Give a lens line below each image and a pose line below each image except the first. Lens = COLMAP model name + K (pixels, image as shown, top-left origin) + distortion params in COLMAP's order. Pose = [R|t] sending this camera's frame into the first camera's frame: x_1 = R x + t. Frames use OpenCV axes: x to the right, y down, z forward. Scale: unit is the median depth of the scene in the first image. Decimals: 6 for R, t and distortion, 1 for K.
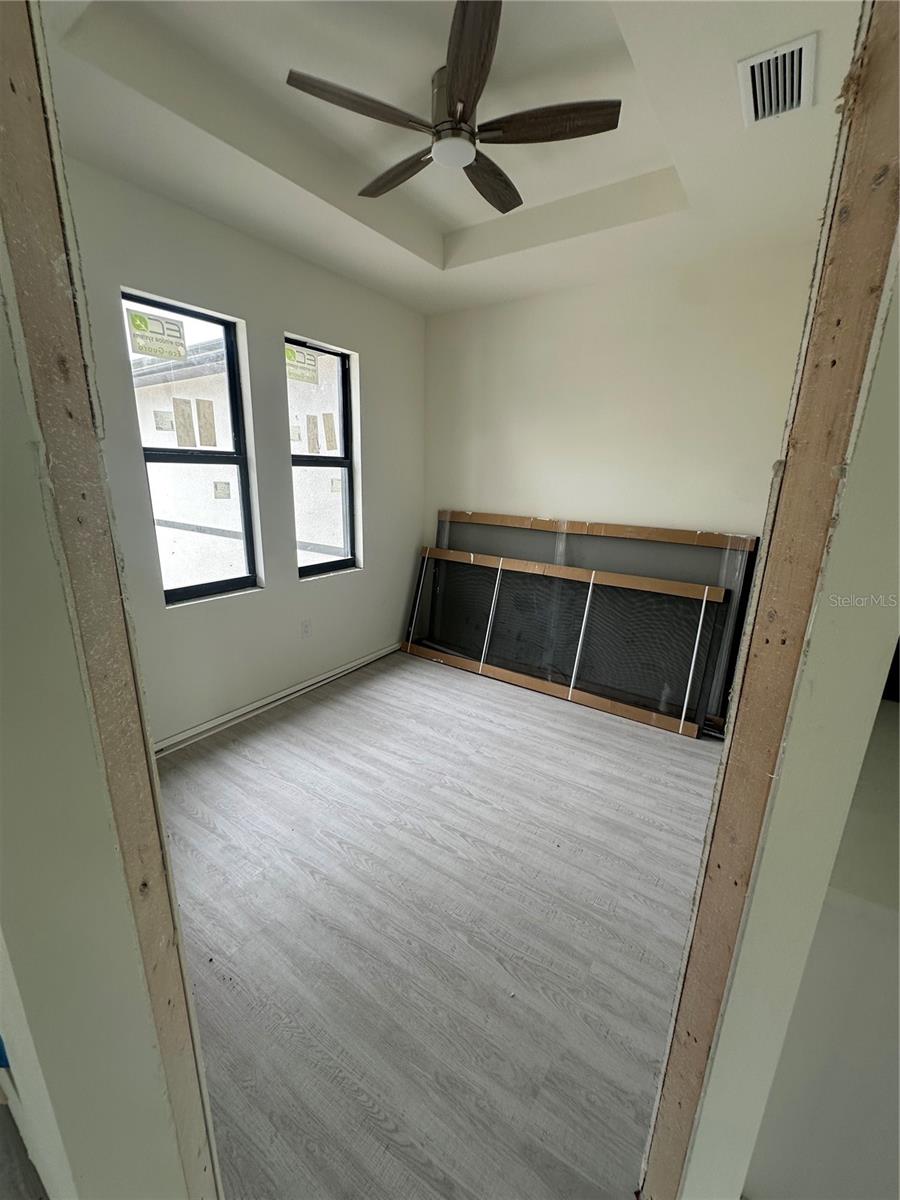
lens RADIAL K [[481.9, 0, 450.0], [0, 481.9, 600.0], [0, 0, 1]] dist [-0.002400, 0.000426]
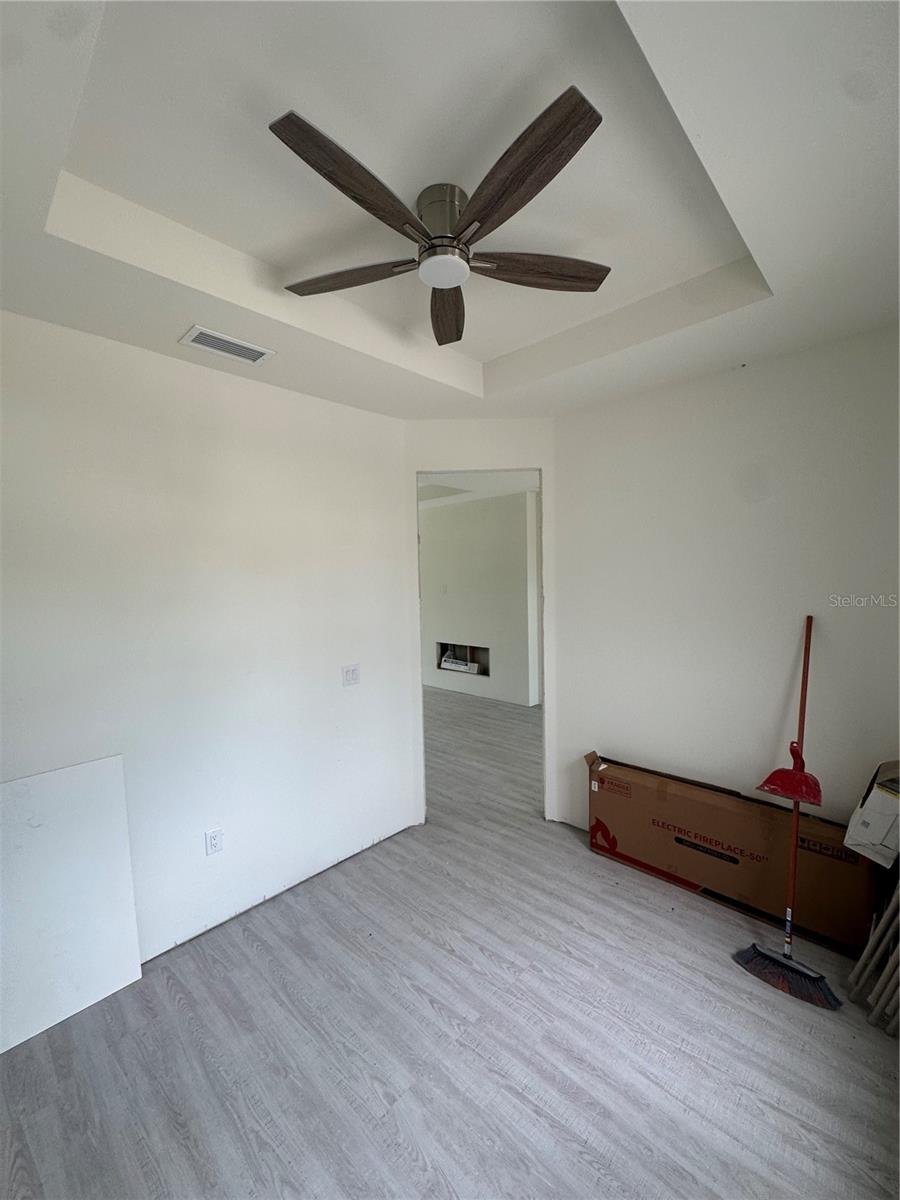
lens RADIAL K [[481.9, 0, 450.0], [0, 481.9, 600.0], [0, 0, 1]] dist [-0.002400, 0.000426]
pose [[-0.987602, -0.013011, 0.156441, -0.110126], [0.036547, 0.950120, 0.309737, -0.508823], [-0.152668, 0.311614, -0.937864, 1.585461]]
